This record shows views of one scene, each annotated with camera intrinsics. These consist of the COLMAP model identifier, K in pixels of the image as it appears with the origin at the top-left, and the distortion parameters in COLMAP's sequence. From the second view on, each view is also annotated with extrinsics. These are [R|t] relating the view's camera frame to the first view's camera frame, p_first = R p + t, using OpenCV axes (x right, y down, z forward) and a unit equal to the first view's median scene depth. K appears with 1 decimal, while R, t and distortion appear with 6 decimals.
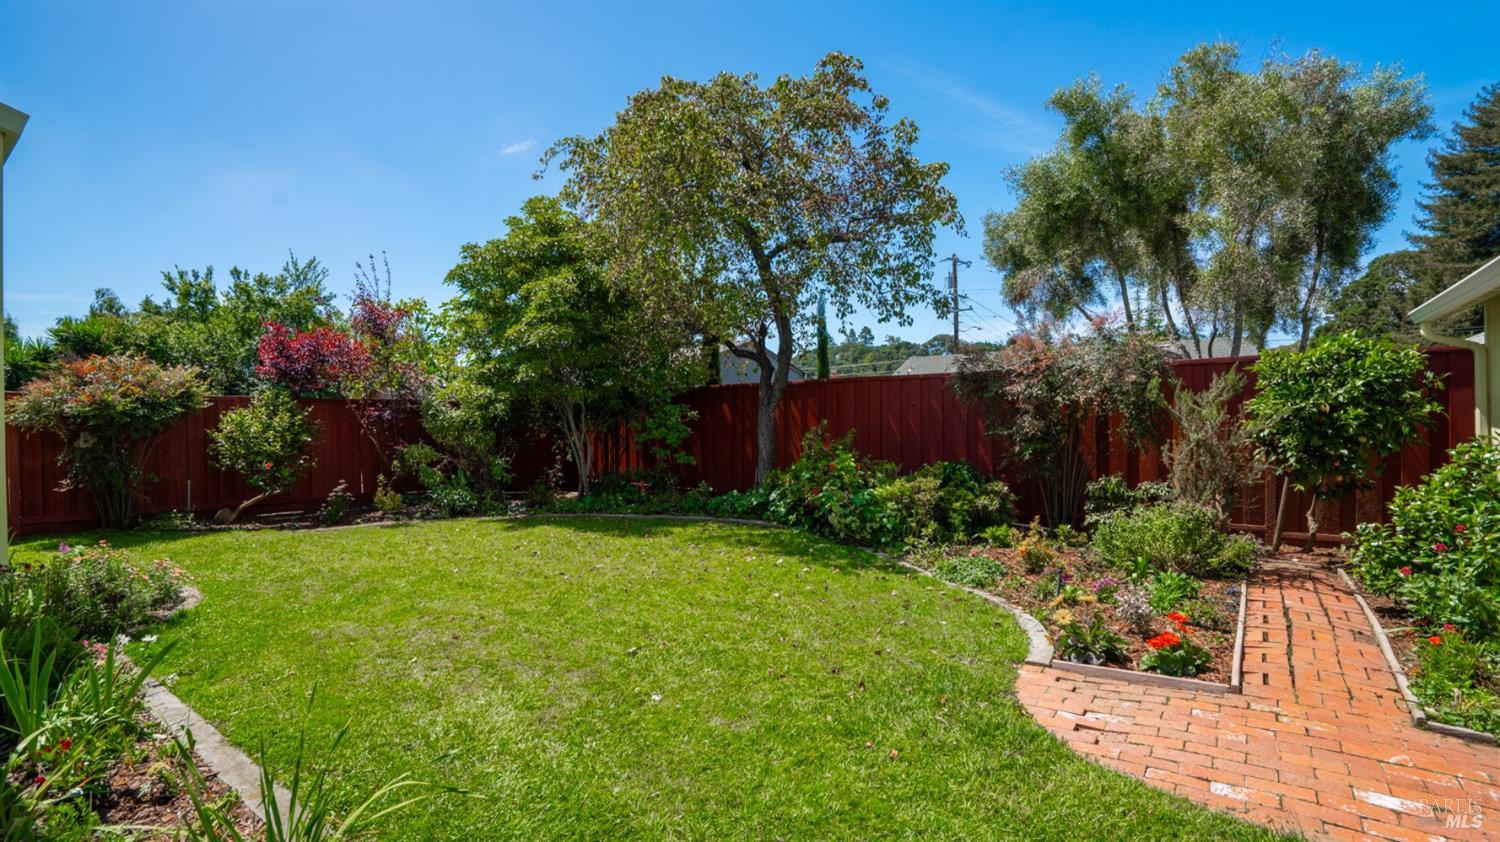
lens RADIAL K [[678.7, 0, 740.2], [0, 678.7, 423.8], [0, 0, 1]] dist [0.000468, 0.000025]
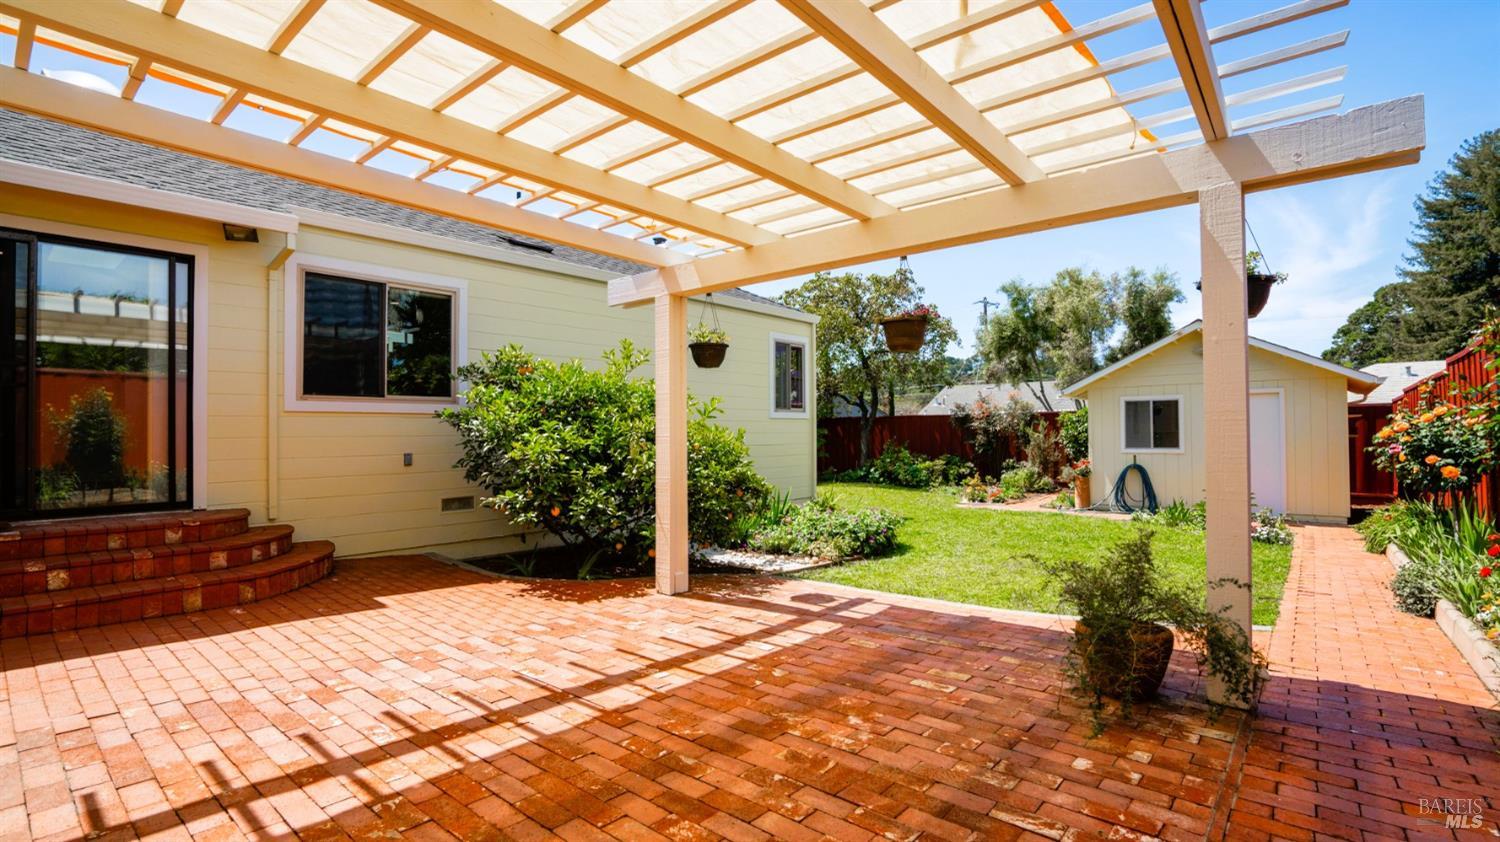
lens RADIAL K [[678.7, 0, 760.9], [0, 678.7, 421.5], [0, 0, 1]] dist [0.000468, 0.000025]
pose [[0.999402, 0.004826, -0.034227, -0.218517], [-0.005526, 0.999776, -0.020410, -0.005047], [0.034120, 0.020587, 0.999206, -1.127915]]
